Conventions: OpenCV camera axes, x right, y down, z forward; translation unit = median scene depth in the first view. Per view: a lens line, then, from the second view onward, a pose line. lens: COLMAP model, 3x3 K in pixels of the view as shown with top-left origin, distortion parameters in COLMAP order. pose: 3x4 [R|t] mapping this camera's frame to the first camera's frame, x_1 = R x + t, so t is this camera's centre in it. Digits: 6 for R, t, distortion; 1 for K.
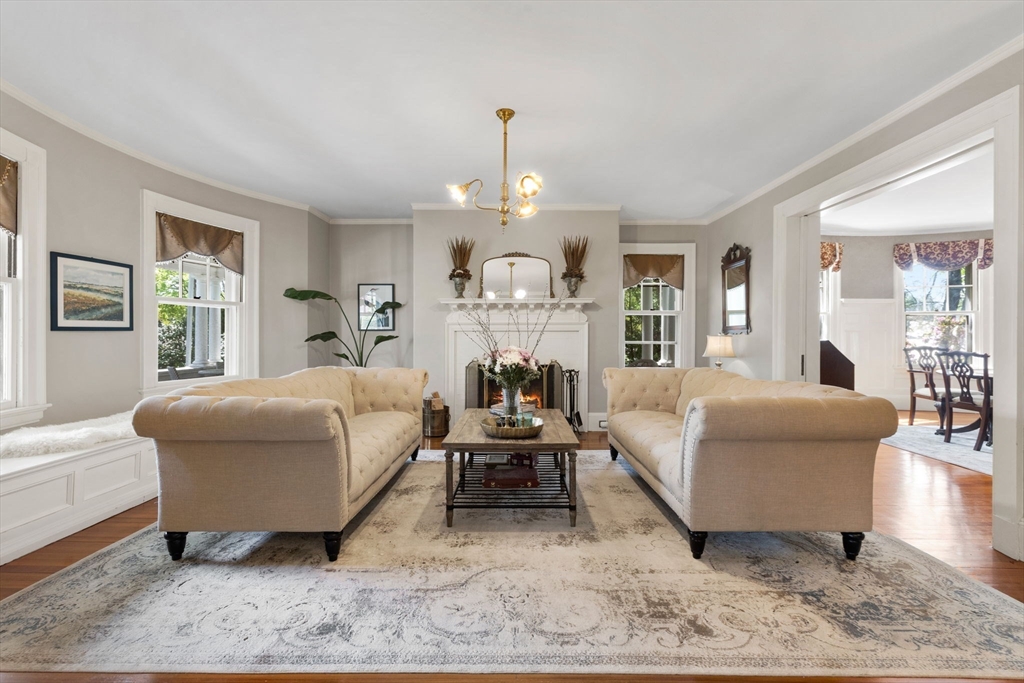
lens RADIAL K [[433.2, 0, 536.0], [0, 433.2, 336.5], [0, 0, 1]] dist [-0.004815, 0.000148]
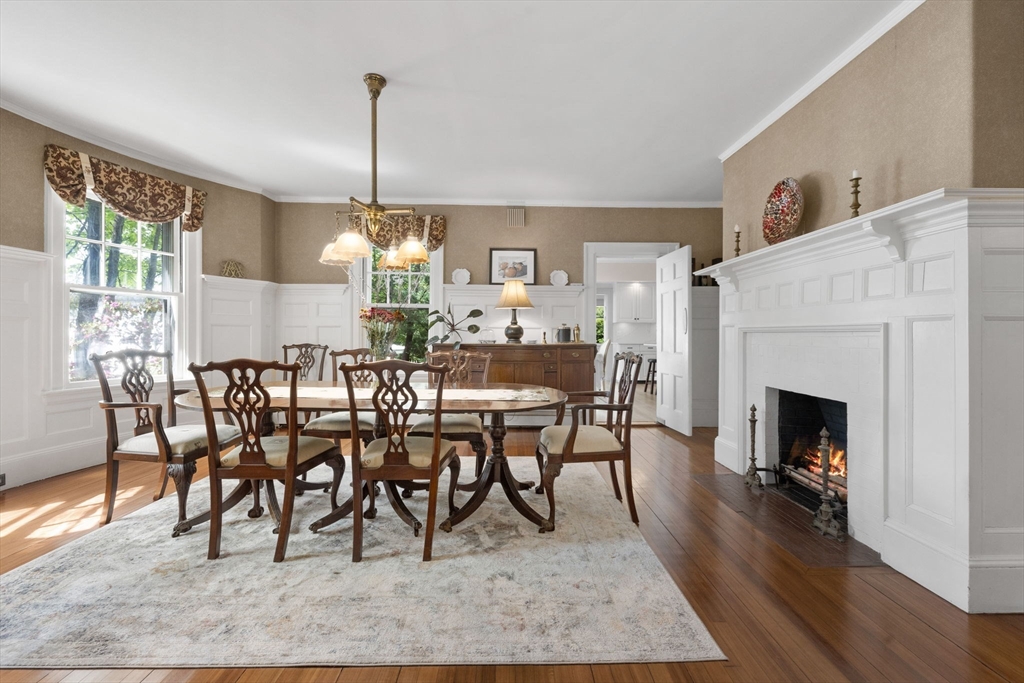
lens RADIAL K [[433.2, 0, 520.8], [0, 433.2, 334.2], [0, 0, 1]] dist [-0.004815, 0.000148]
pose [[0.002052, -0.006729, 0.999975, 0.343109], [-0.000865, 0.999977, 0.006731, 0.002949], [-0.999998, -0.000878, 0.002046, 0.464845]]
